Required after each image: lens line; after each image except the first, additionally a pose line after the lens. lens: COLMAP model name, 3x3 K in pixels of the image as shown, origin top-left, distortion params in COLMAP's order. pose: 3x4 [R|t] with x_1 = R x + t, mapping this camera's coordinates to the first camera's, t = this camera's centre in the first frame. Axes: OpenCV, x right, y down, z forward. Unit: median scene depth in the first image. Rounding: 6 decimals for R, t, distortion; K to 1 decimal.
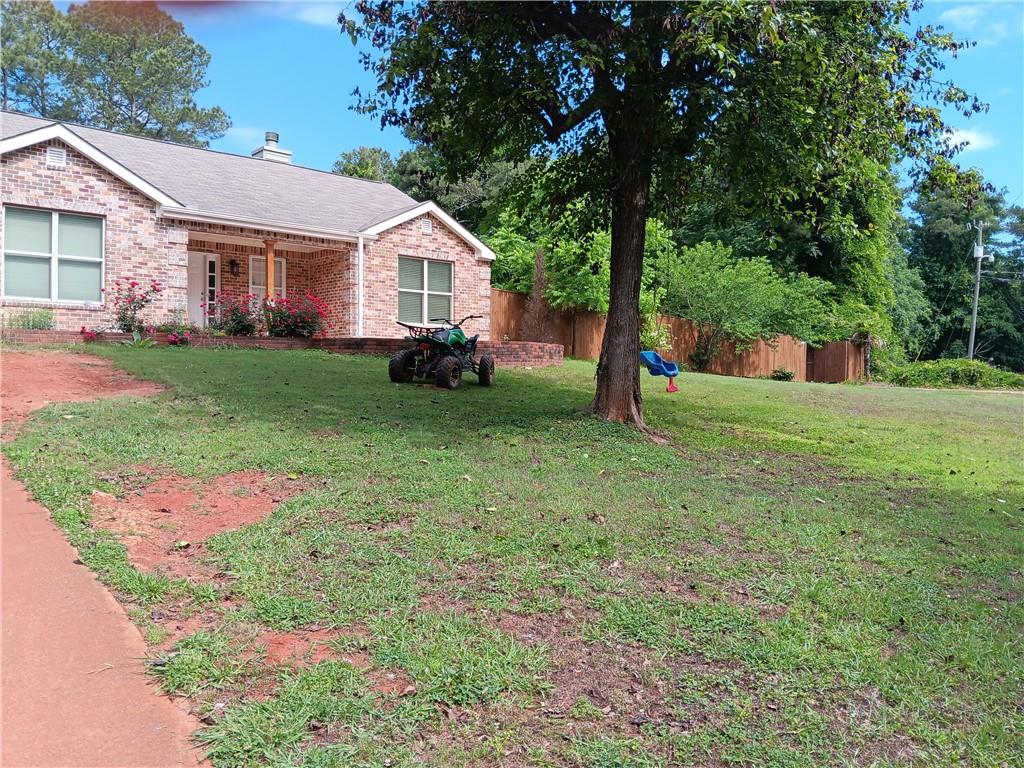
lens RADIAL K [[800.7, 0, 515.5], [0, 800.7, 389.0], [0, 0, 1]] dist [0.097837, -0.194039]
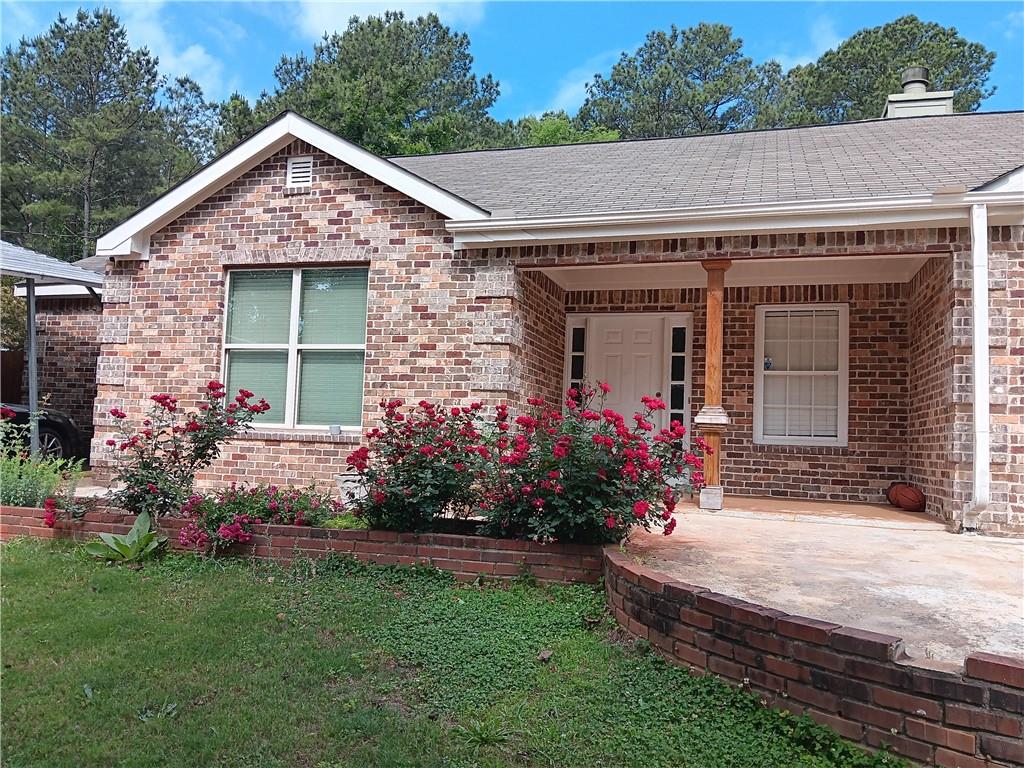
lens RADIAL K [[800.7, 0, 515.5], [0, 800.7, 389.0], [0, 0, 1]] dist [0.097837, -0.194039]
pose [[0.526536, -0.046513, -0.848880, -0.016011], [-0.045685, 0.995511, -0.082884, -0.093049], [0.848925, 0.082422, 0.522047, 0.812530]]
